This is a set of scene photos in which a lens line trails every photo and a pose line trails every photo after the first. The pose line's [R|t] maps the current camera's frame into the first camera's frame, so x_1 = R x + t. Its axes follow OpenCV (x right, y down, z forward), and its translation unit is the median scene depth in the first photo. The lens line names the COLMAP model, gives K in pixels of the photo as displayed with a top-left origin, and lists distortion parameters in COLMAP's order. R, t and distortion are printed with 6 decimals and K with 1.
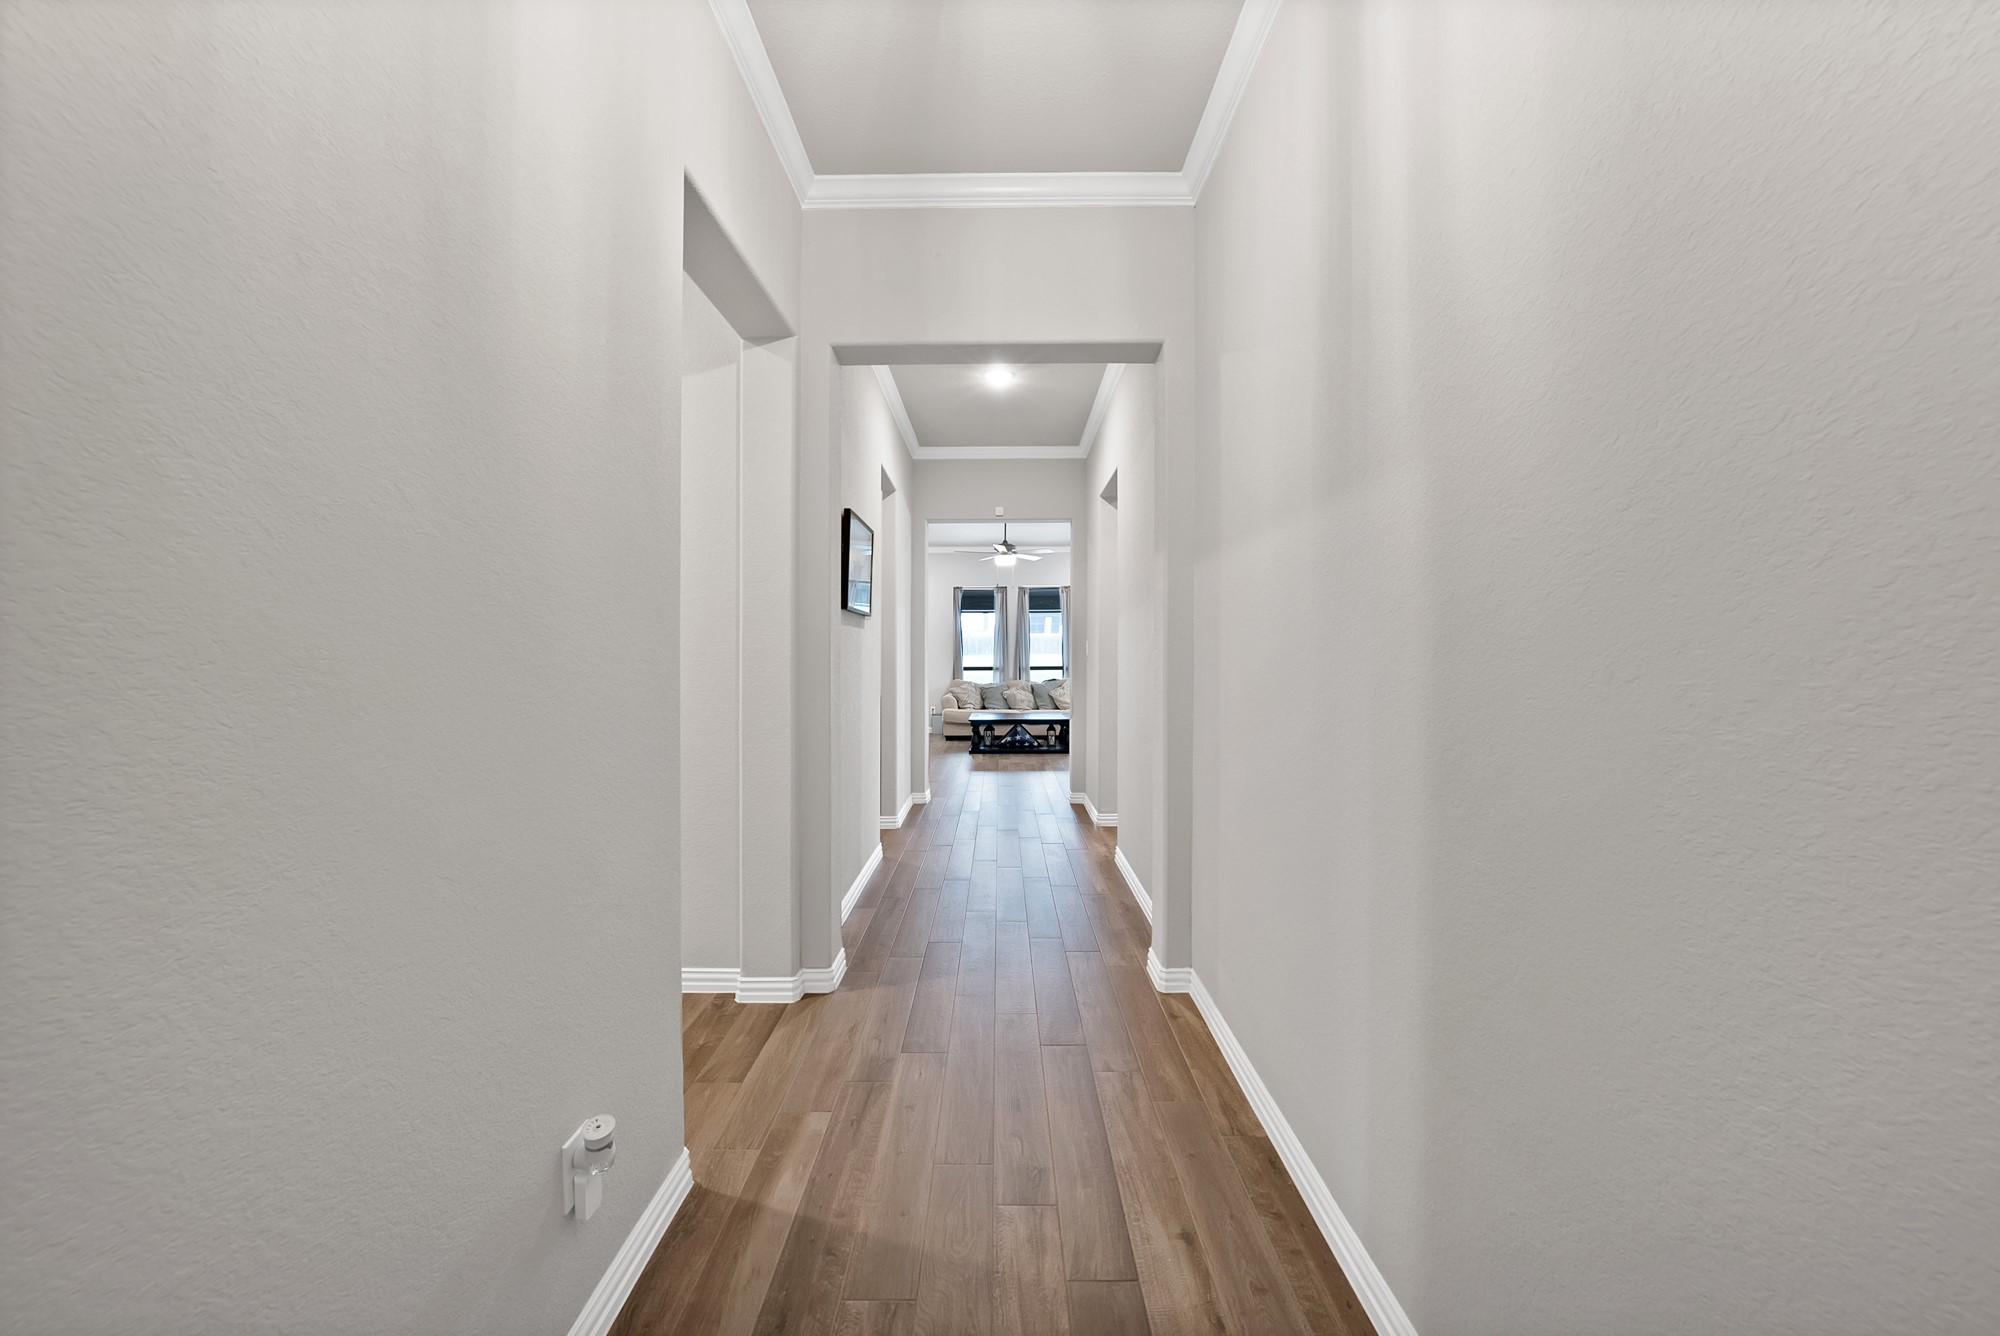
lens RADIAL K [[722.5, 0, 1017.7], [0, 722.5, 658.7], [0, 0, 1]] dist [-0.021972, 0.004170]
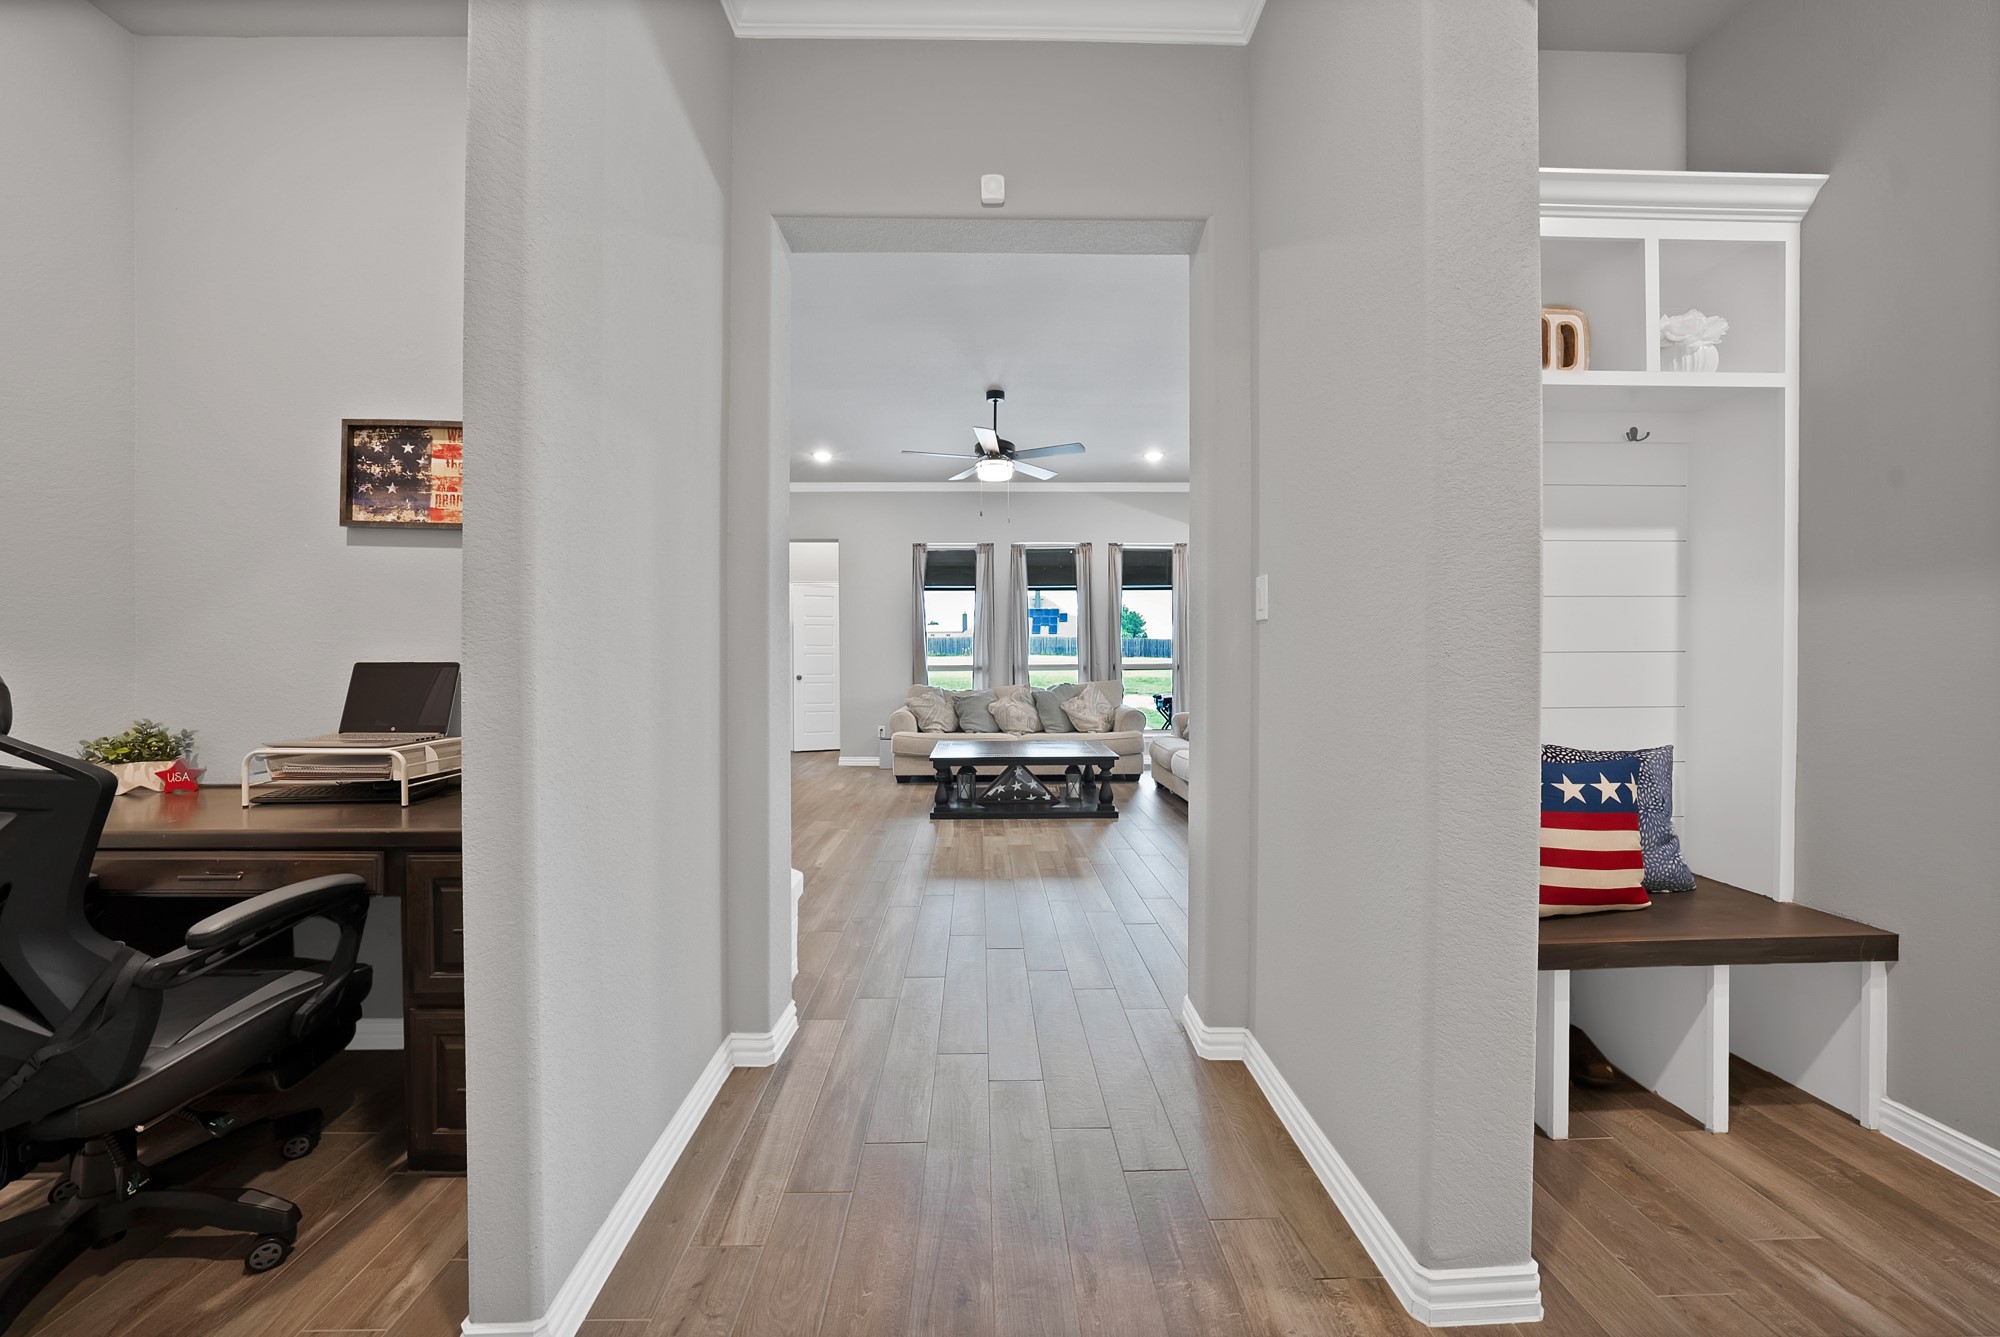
lens RADIAL K [[722.5, 0, 998.8], [0, 722.5, 658.6], [0, 0, 1]] dist [-0.021972, 0.004170]
pose [[0.999994, 0.000357, 0.003349, -0.014896], [-0.000348, 0.999996, -0.002862, 0.008235], [-0.003350, 0.002861, 0.999990, 0.398836]]
